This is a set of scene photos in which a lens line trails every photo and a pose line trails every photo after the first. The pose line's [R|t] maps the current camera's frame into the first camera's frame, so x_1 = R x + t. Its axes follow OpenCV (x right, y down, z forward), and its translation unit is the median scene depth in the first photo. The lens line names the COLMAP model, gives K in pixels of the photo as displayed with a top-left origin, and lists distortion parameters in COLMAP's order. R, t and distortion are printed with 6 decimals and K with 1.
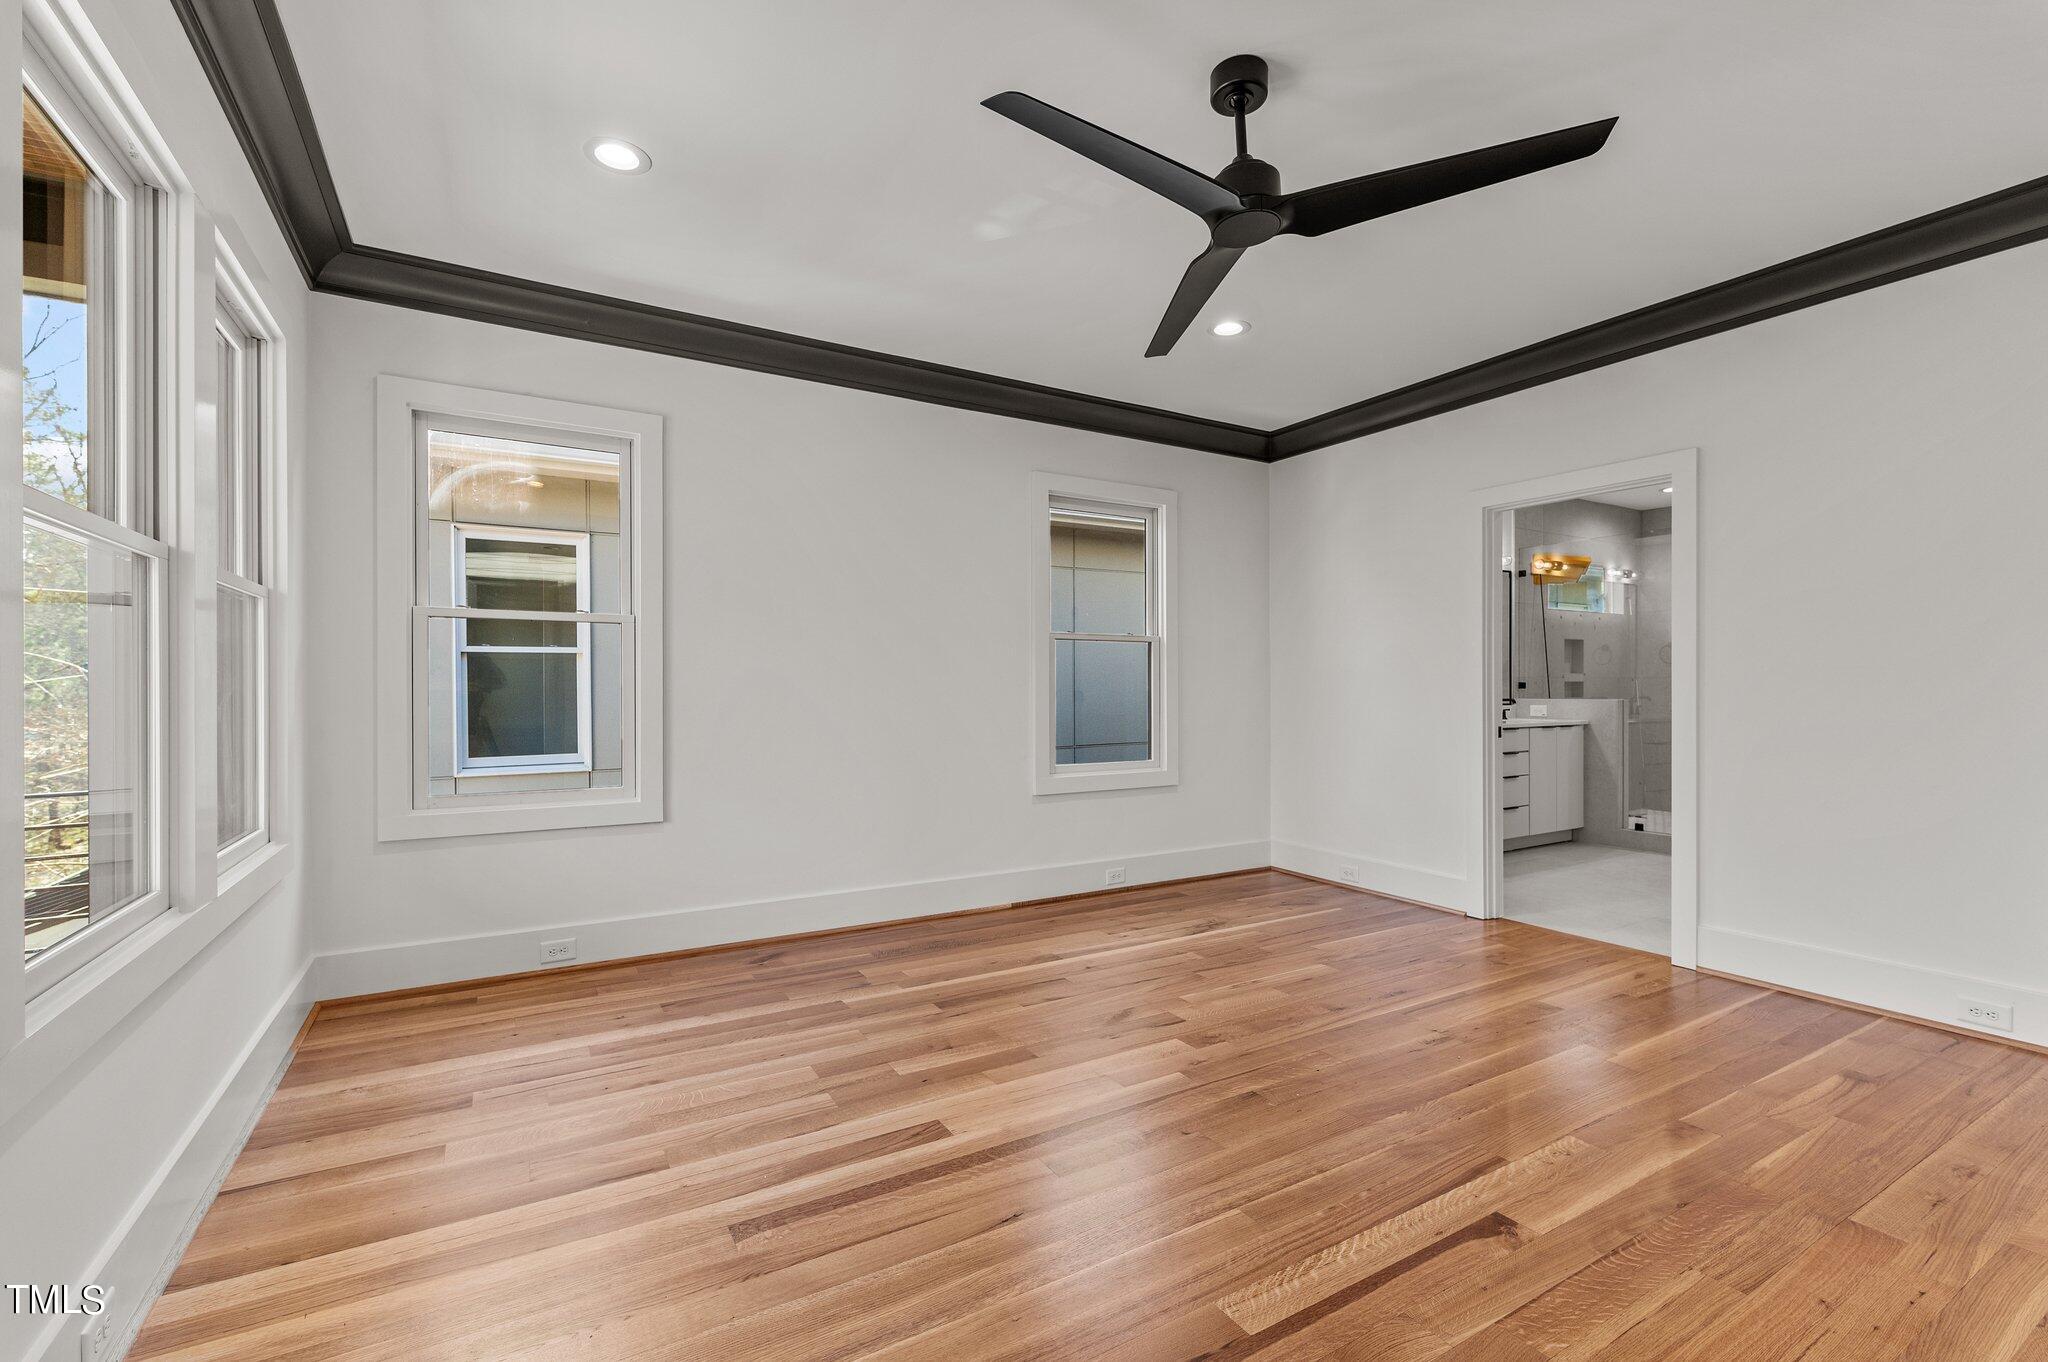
lens RADIAL K [[886.7, 0, 1019.7], [0, 886.7, 684.3], [0, 0, 1]] dist [-0.015710, 0.000886]
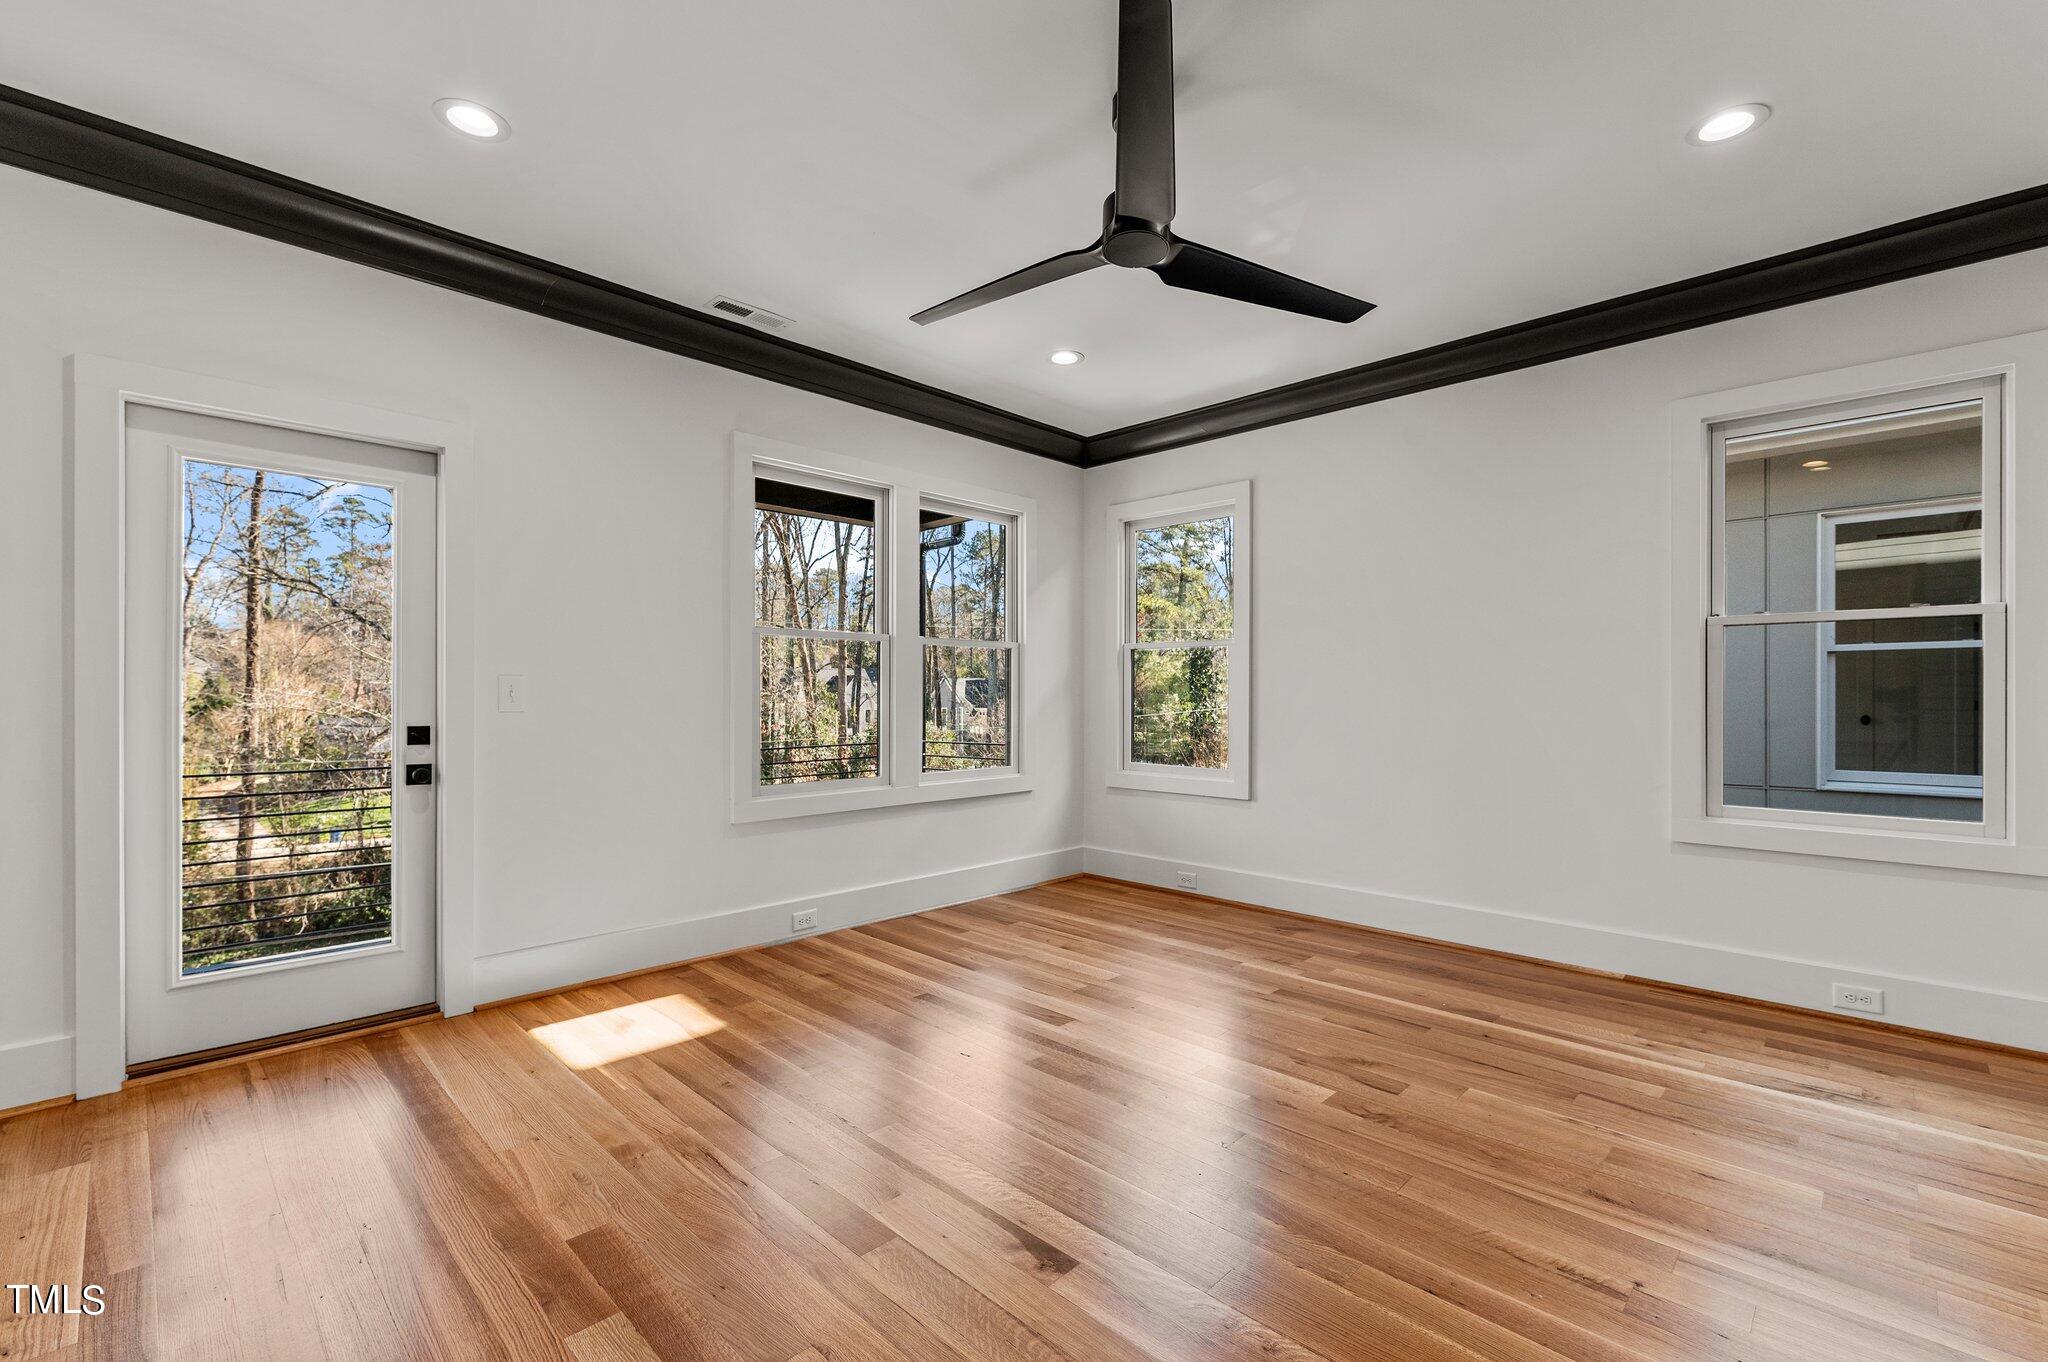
lens RADIAL K [[886.7, 0, 1029.6], [0, 886.7, 693.2], [0, 0, 1]] dist [-0.015710, 0.000886]
pose [[0.251077, -0.000779, -0.967967, 0.670679], [0.001417, 0.999999, -0.000438, 0.001910], [0.967966, -0.001261, 0.251078, 0.339593]]
